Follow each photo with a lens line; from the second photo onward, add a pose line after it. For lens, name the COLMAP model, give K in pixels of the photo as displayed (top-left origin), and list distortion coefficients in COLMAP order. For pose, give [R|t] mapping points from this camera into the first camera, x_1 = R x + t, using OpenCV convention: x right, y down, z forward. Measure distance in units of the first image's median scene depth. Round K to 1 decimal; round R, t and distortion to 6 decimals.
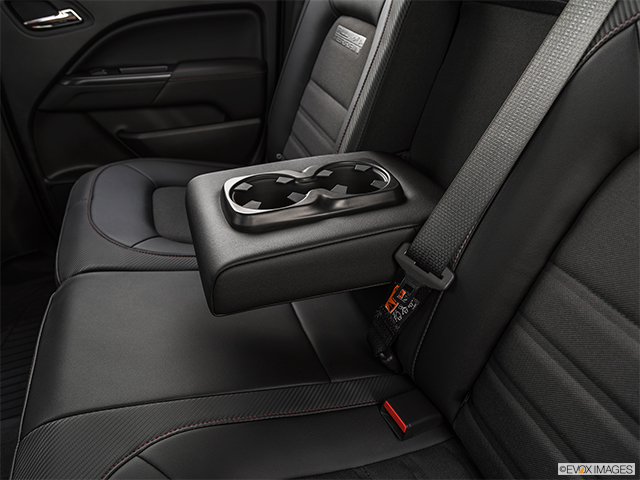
lens RADIAL K [[449.4, 0, 320.0], [0, 449.4, 240.0], [0, 0, 1]] dist [-0.030332, 0.003179]
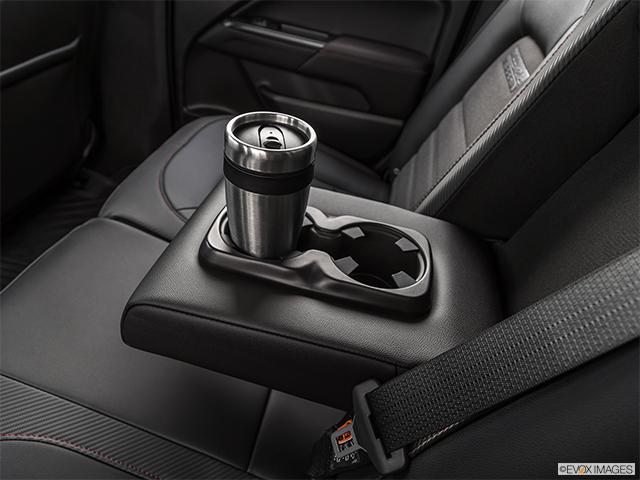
lens RADIAL K [[449.4, 0, 320.0], [0, 449.4, 240.0], [0, 0, 1]] dist [-0.030332, 0.003179]
pose [[0.846888, 0.419402, -0.326929, 0.127769], [-0.401542, 0.907419, 0.123916, -0.122656], [0.348633, 0.026333, 0.936889, 0.154133]]
